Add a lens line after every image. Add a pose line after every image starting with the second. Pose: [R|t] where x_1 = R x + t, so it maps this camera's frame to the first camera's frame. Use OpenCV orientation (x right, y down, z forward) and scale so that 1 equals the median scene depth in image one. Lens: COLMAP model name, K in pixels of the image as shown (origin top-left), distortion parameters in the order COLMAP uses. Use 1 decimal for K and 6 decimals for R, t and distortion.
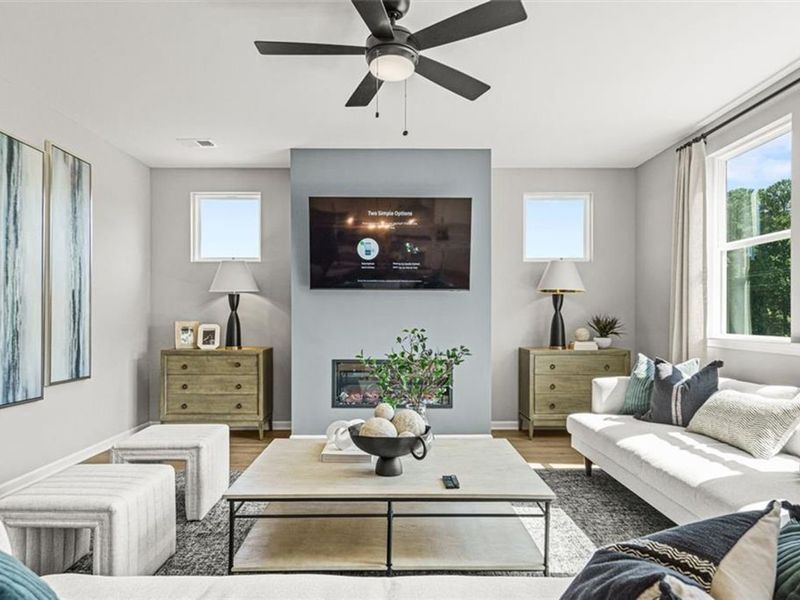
lens RADIAL K [[489.8, 0, 397.6], [0, 489.8, 313.2], [0, 0, 1]] dist [0.001098, -0.000381]
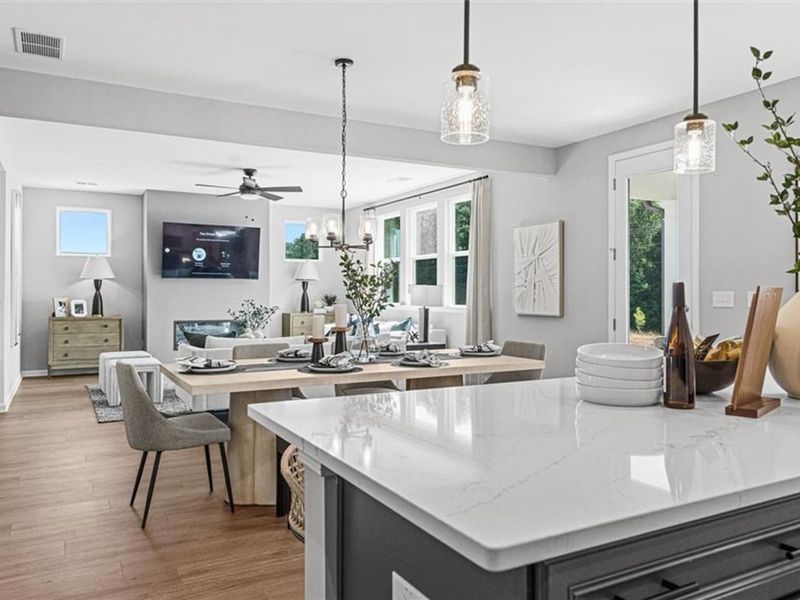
lens RADIAL K [[664.7, 0, 400.0], [0, 664.7, 300.0], [0, 0, 1]] dist [0.001105, -0.000944]
pose [[0.882213, -0.004970, 0.470825, -0.484487], [-0.002628, 0.999877, 0.015480, -0.010465], [-0.470844, -0.014894, 0.882091, -1.235105]]
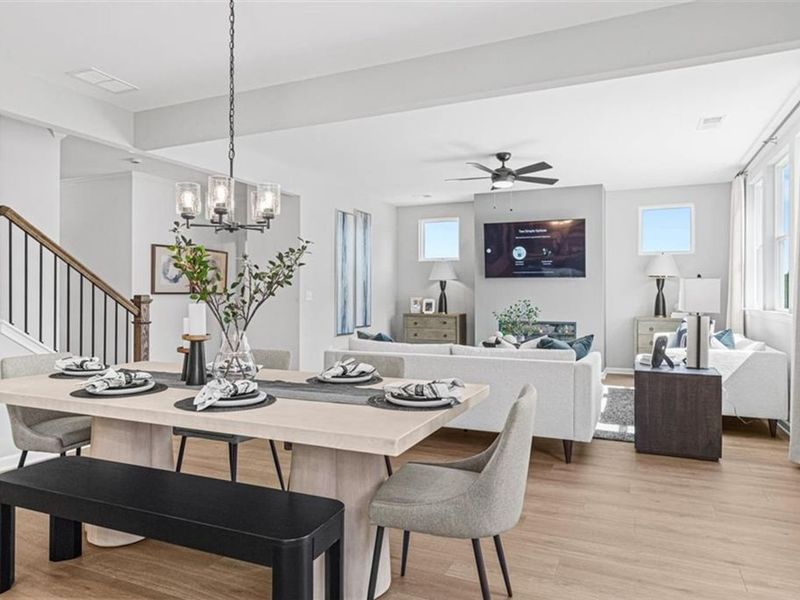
lens RADIAL K [[550.9, 0, 389.4], [0, 550.9, 297.0], [0, 0, 1]] dist [0.025881, 0.000509]
pose [[0.904454, 0.002897, -0.426562, 0.305653], [0.000776, 0.999964, 0.008438, -0.000173], [0.426571, -0.007963, 0.904419, -0.785746]]
